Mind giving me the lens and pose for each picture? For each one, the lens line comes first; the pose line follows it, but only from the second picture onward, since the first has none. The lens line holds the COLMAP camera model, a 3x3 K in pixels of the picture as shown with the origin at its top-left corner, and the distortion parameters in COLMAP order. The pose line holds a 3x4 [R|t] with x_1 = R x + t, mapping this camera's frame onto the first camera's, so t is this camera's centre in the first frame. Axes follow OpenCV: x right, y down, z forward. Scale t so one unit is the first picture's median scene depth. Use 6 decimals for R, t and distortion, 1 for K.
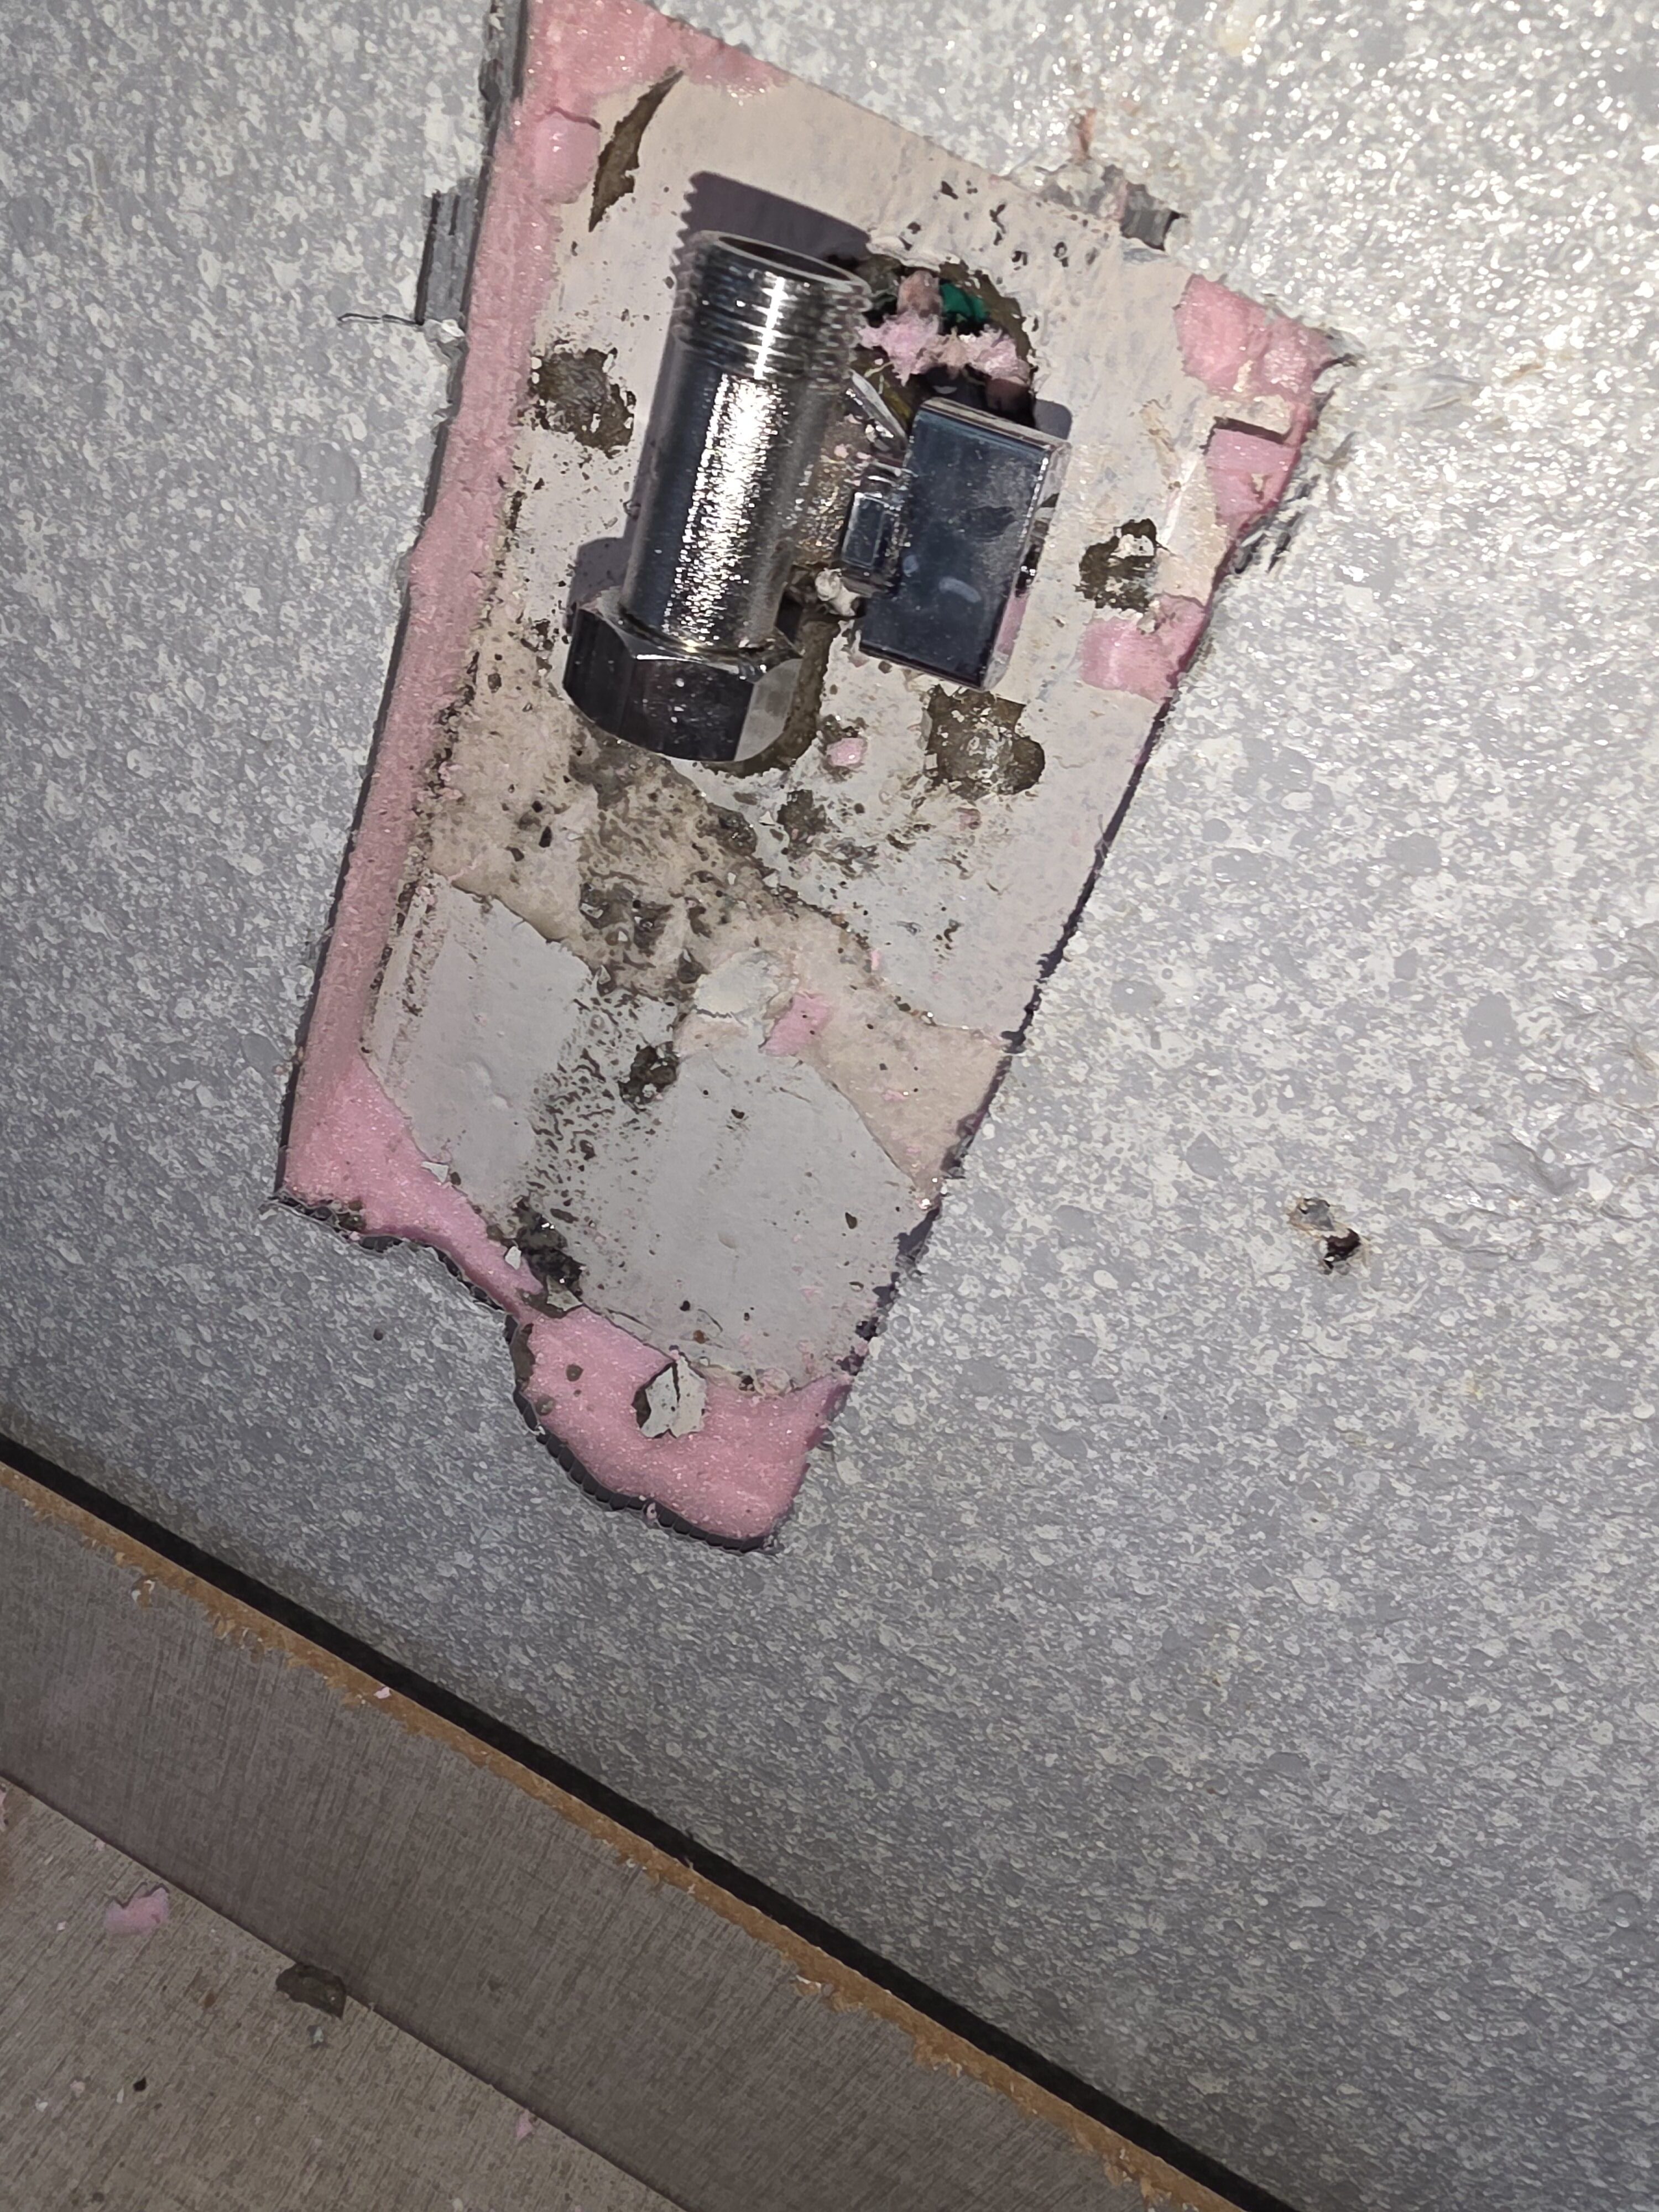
lens RADIAL K [[1591.8, 0, 829.5], [0, 1591.8, 1106.0], [0, 0, 1]] dist [-0.007517, 0.005482]
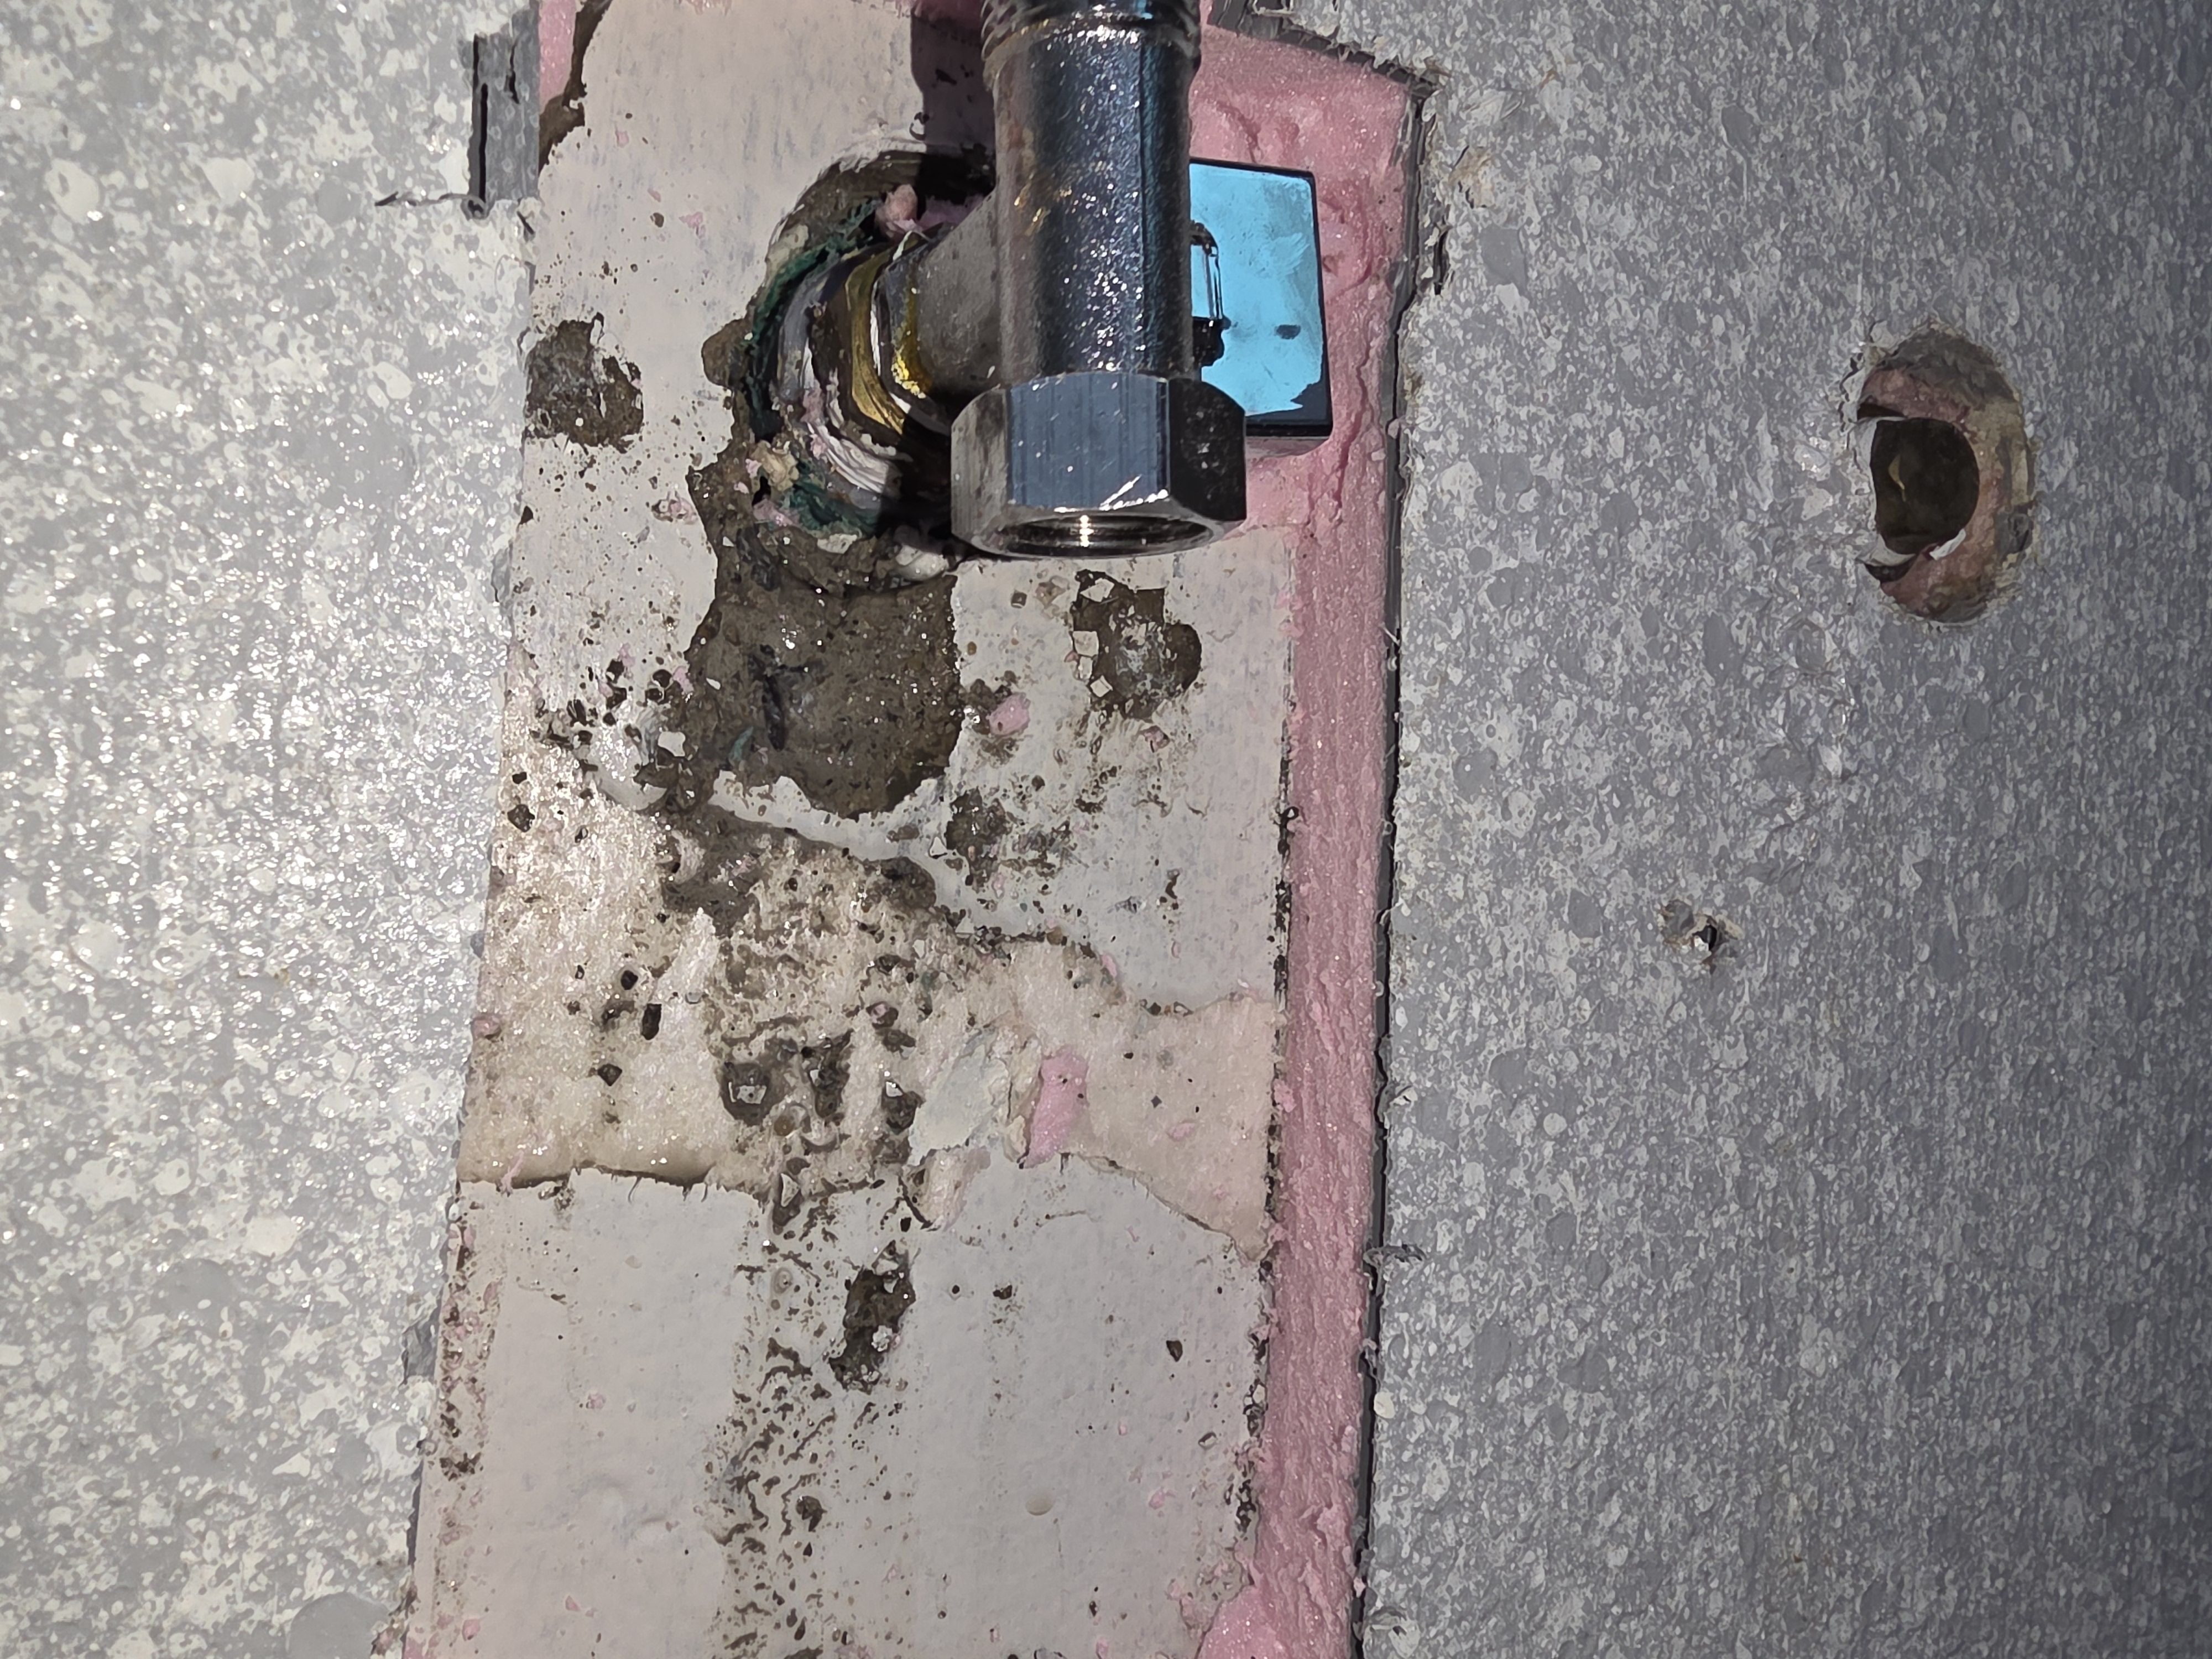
lens RADIAL K [[1591.8, 0, 1106.0], [0, 1591.8, 829.5], [0, 0, 1]] dist [-0.007517, 0.005482]
pose [[0.647382, -0.308571, 0.696908, -0.519596], [0.589420, 0.782393, -0.201111, 0.014320], [-0.483199, 0.540967, 0.688384, 0.431733]]
